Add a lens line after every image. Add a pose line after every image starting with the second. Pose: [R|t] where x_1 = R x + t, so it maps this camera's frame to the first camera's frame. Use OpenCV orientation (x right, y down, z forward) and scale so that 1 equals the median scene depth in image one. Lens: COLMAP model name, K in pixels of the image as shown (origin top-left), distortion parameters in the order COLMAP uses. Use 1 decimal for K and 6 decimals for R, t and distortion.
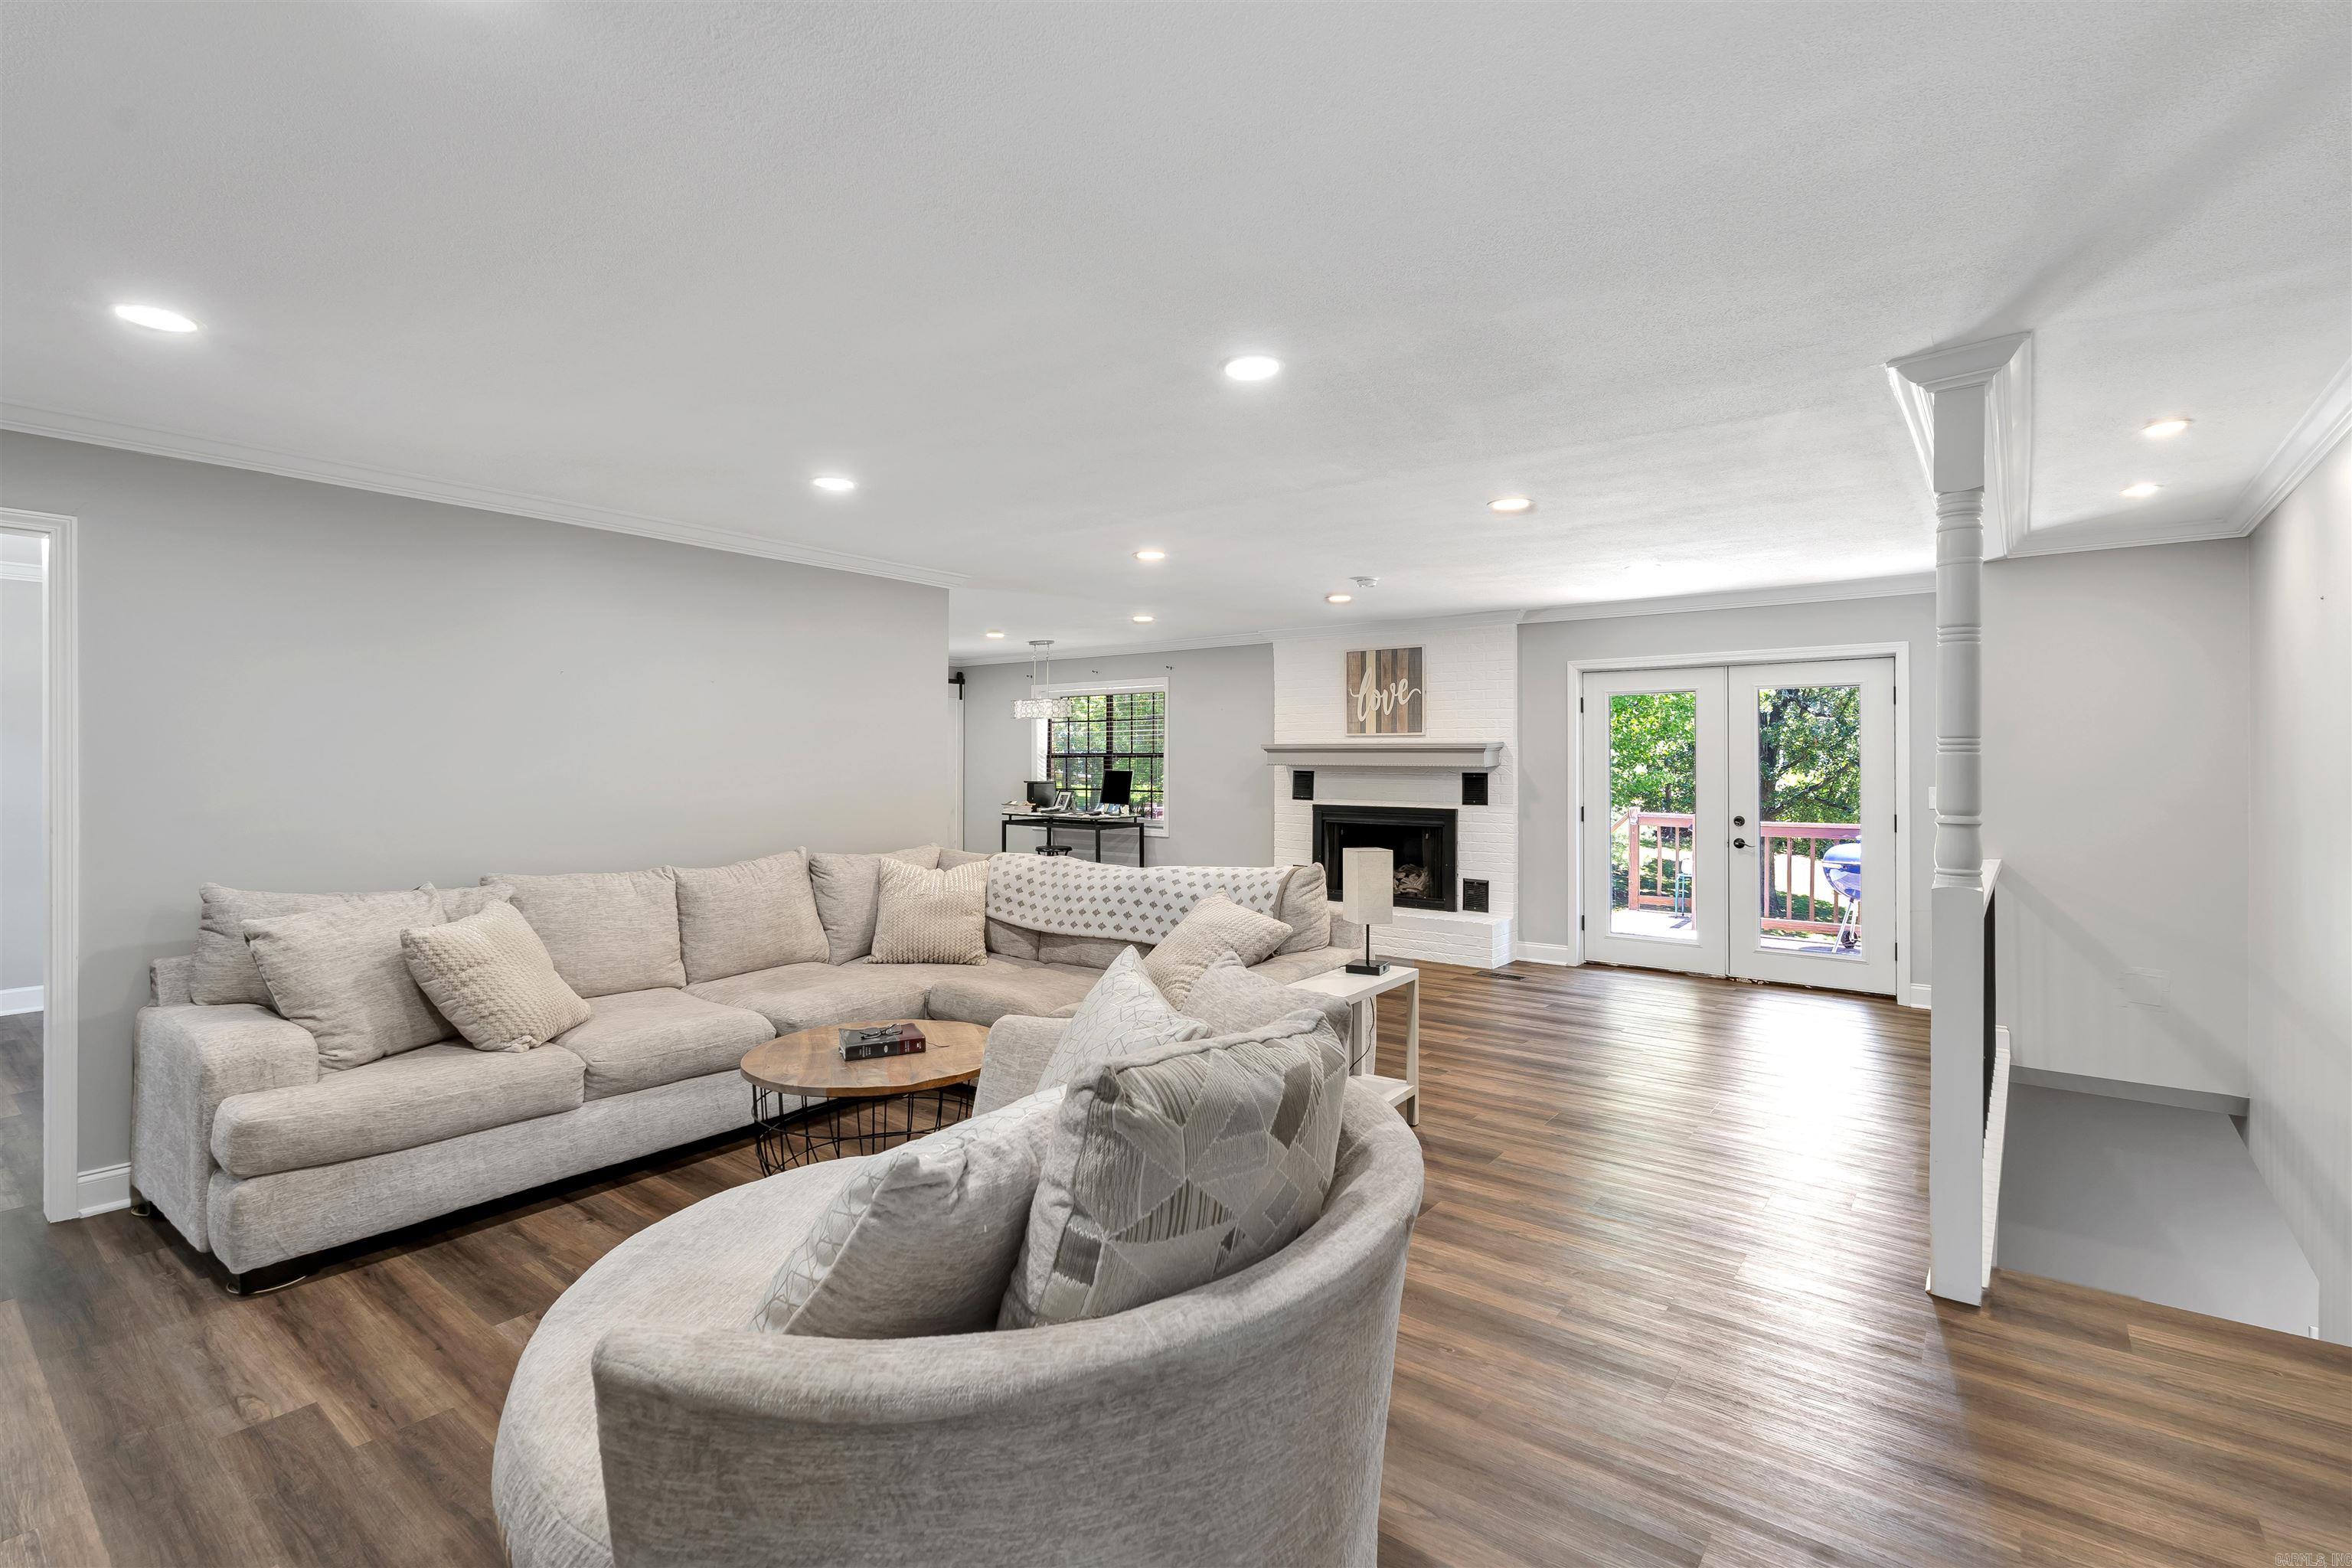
lens RADIAL K [[1083.2, 0, 1169.3], [0, 1083.2, 746.5], [0, 0, 1]] dist [-0.000934, -0.000515]
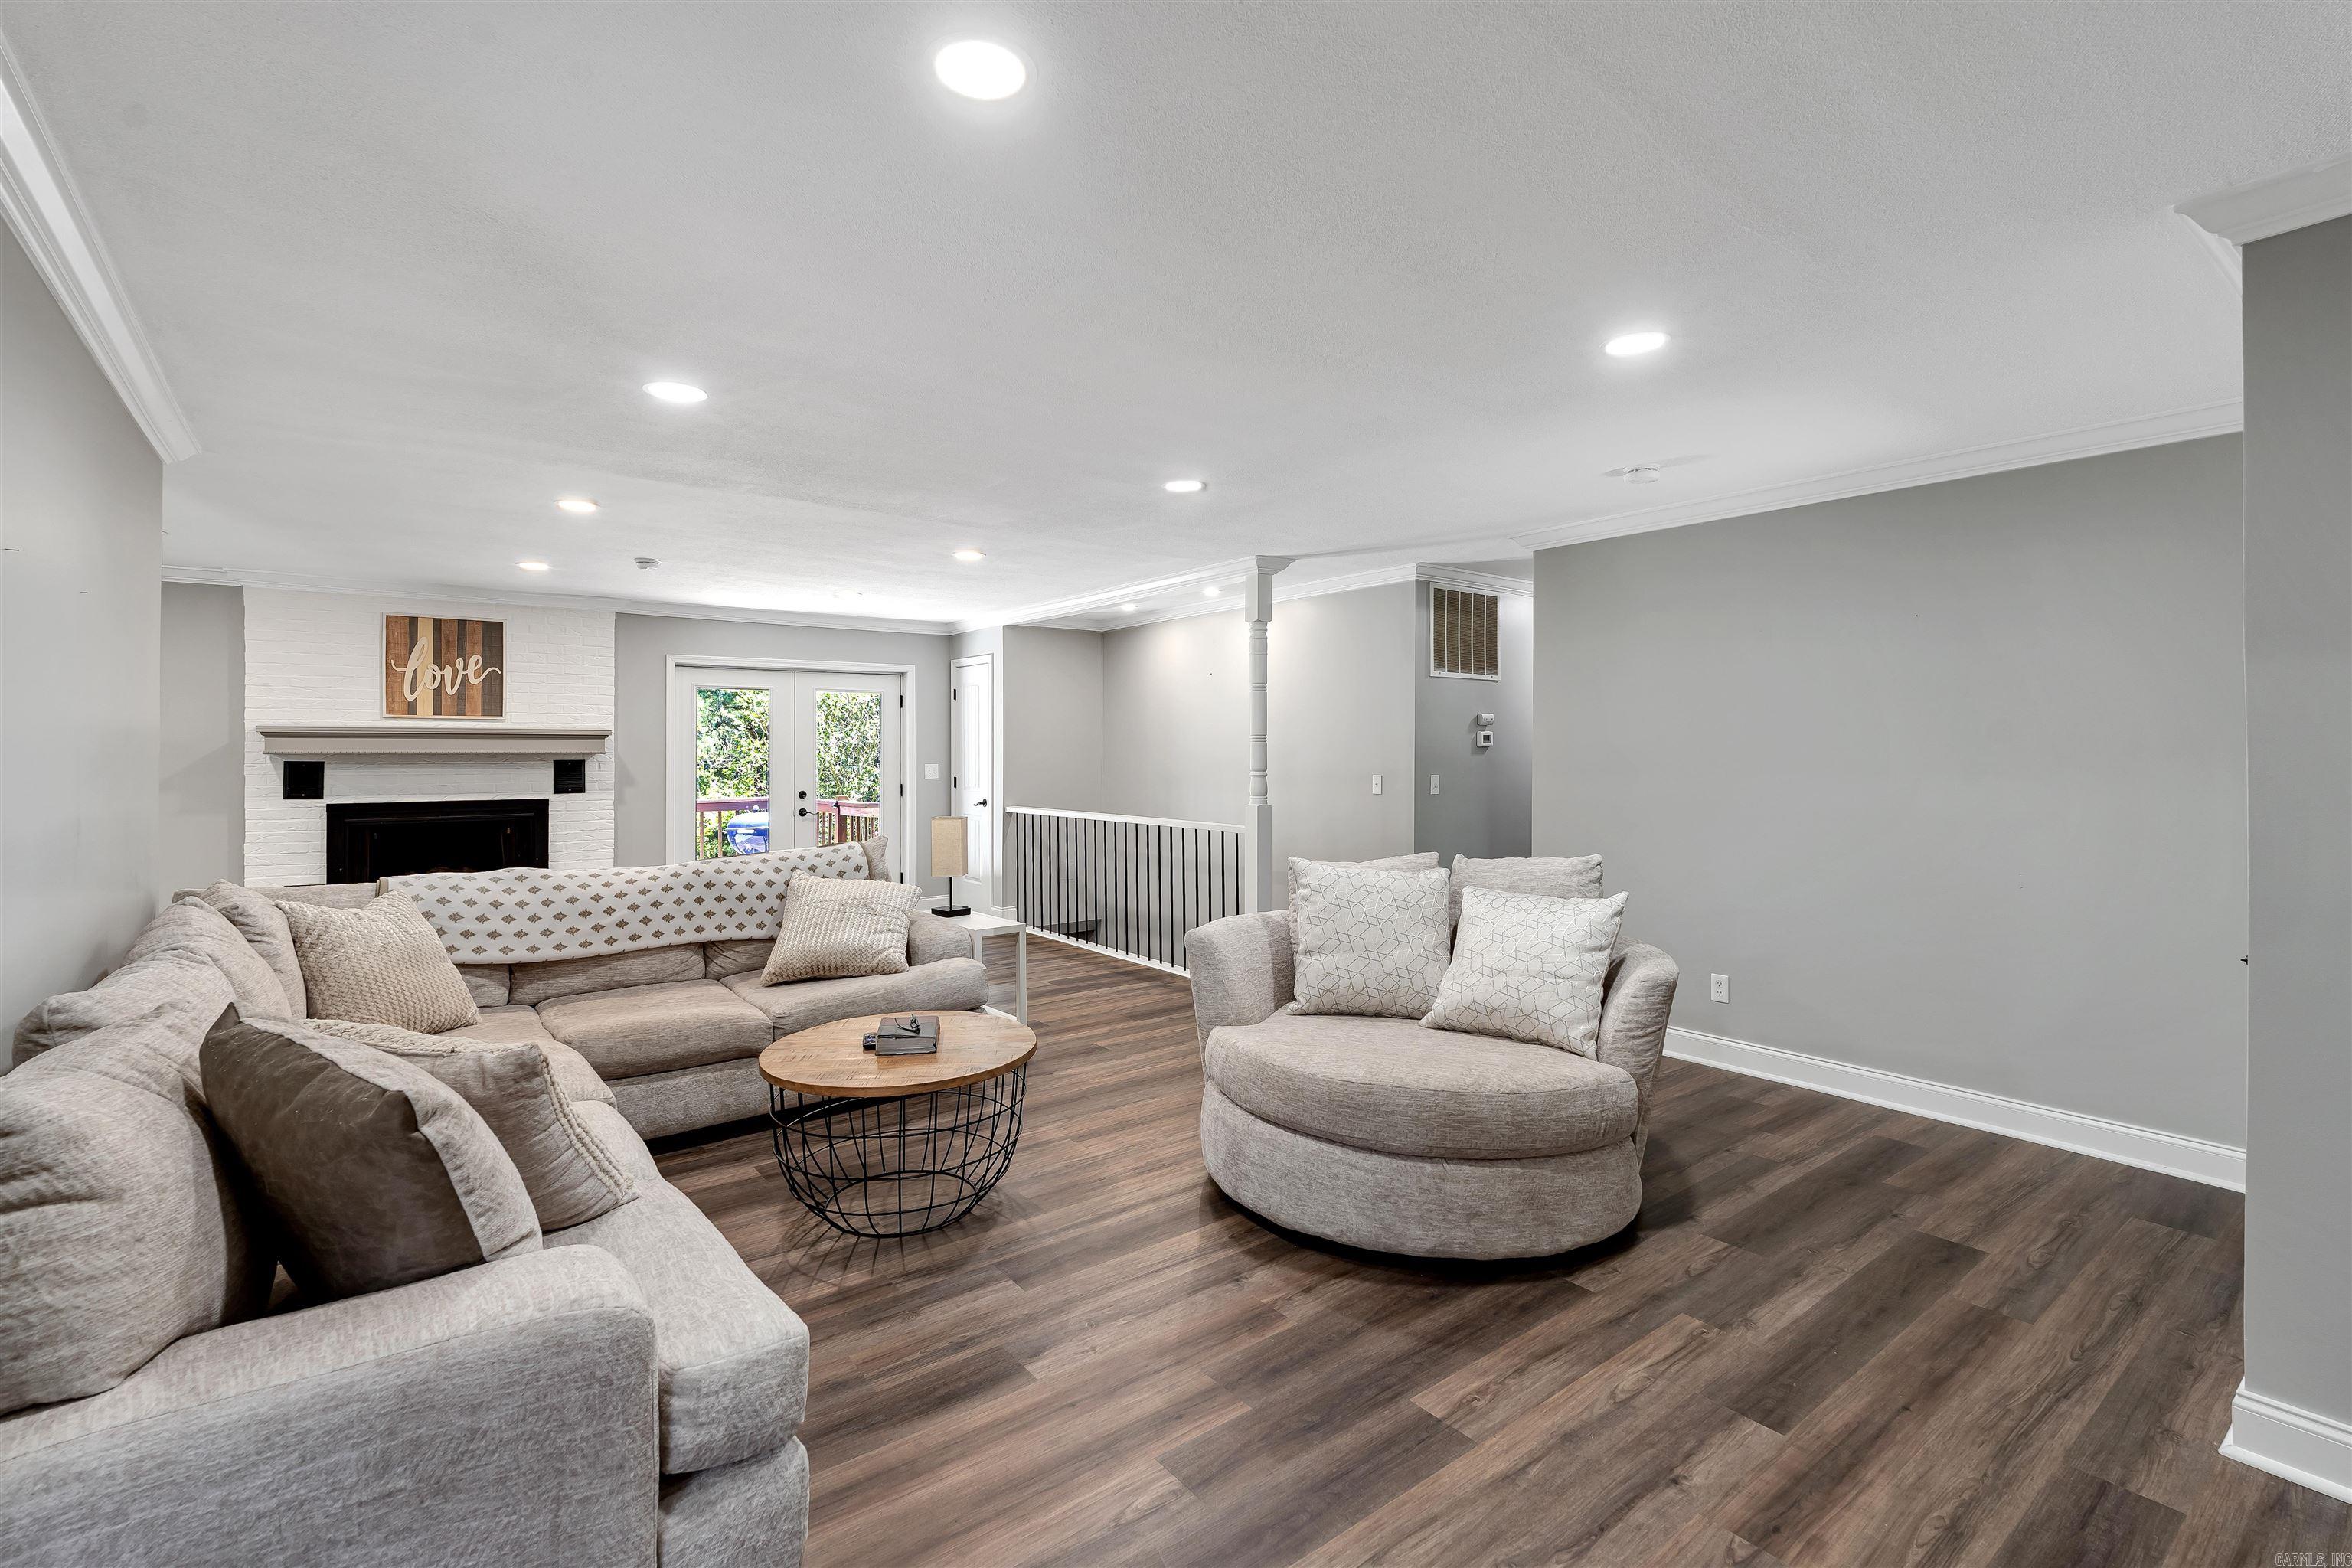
lens RADIAL K [[1083.2, 0, 1169.3], [0, 1083.2, 746.5], [0, 0, 1]] dist [-0.000934, -0.000515]
pose [[0.246125, -0.000518, 0.969238, -0.518481], [-0.009669, 0.999949, 0.002989, 0.004063], [-0.969190, -0.010107, 0.246107, 0.242012]]
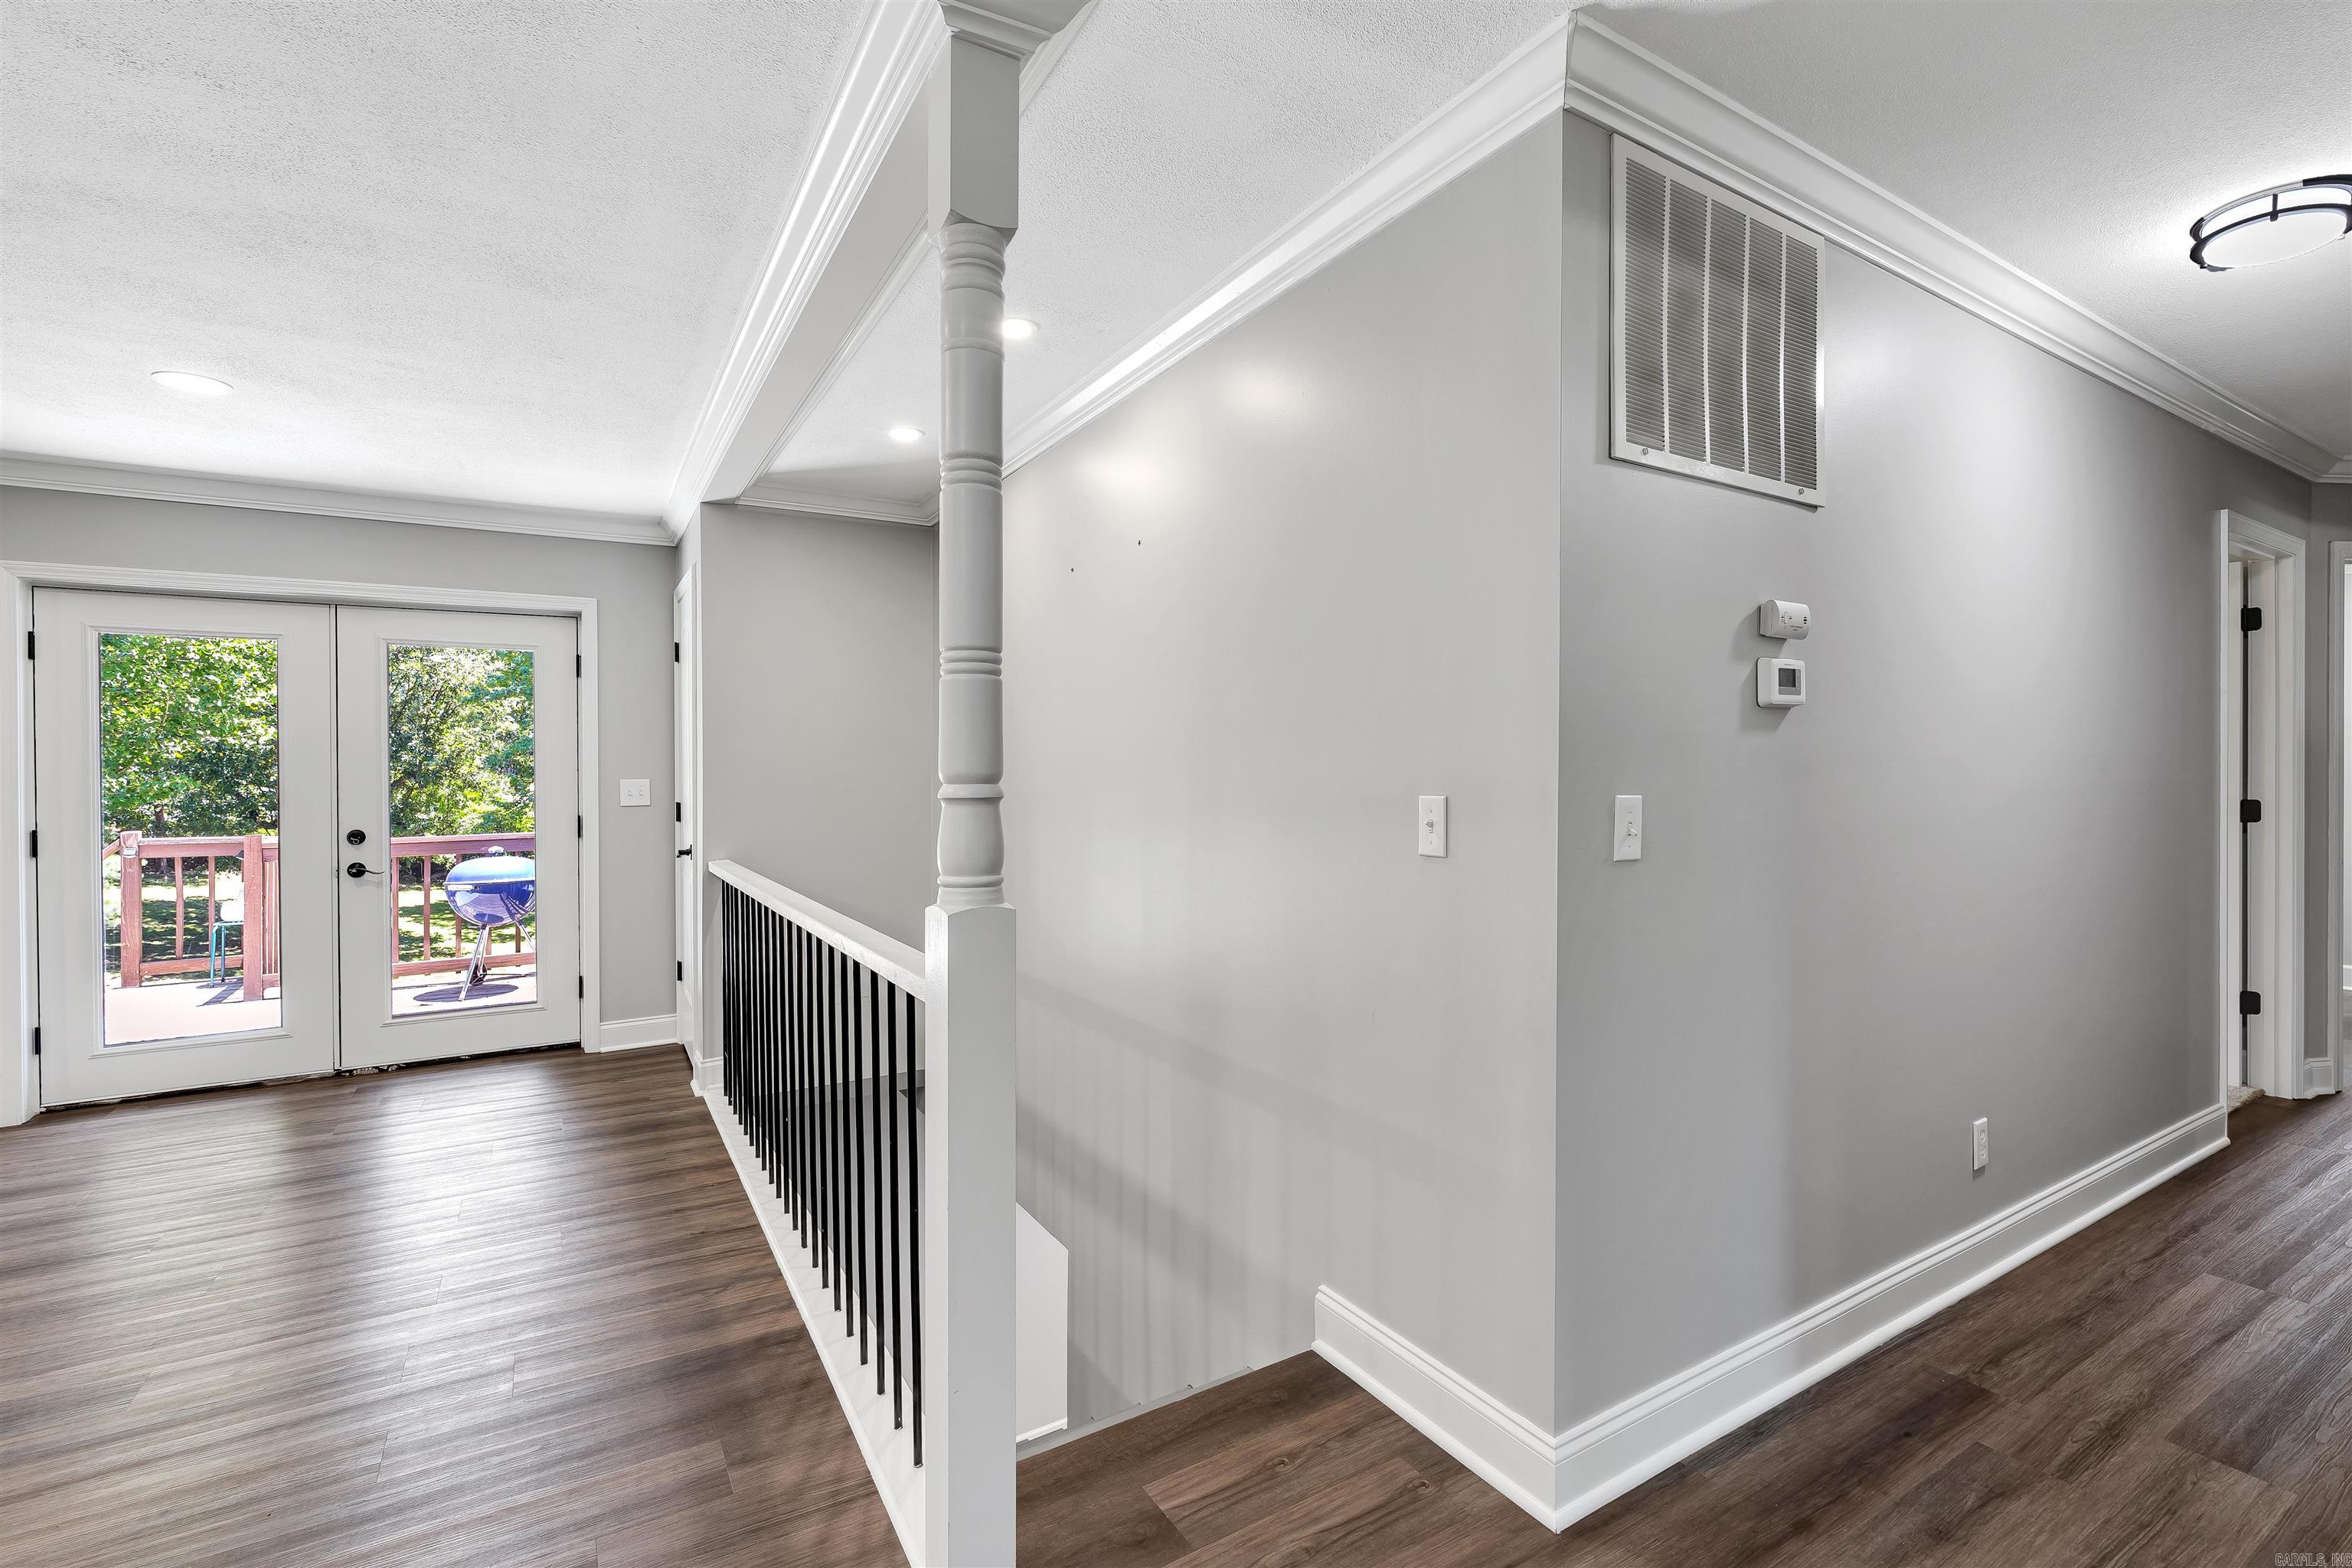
lens RADIAL K [[1033.0, 0, 1169.3], [0, 1033.0, 774.0], [0, 0, 1]] dist [-0.003736, -0.001122]
pose [[0.350490, -0.006742, 0.936542, 0.091403], [-0.002679, 0.999963, 0.008201, 0.020228], [-0.936563, -0.005383, 0.350459, 0.265584]]
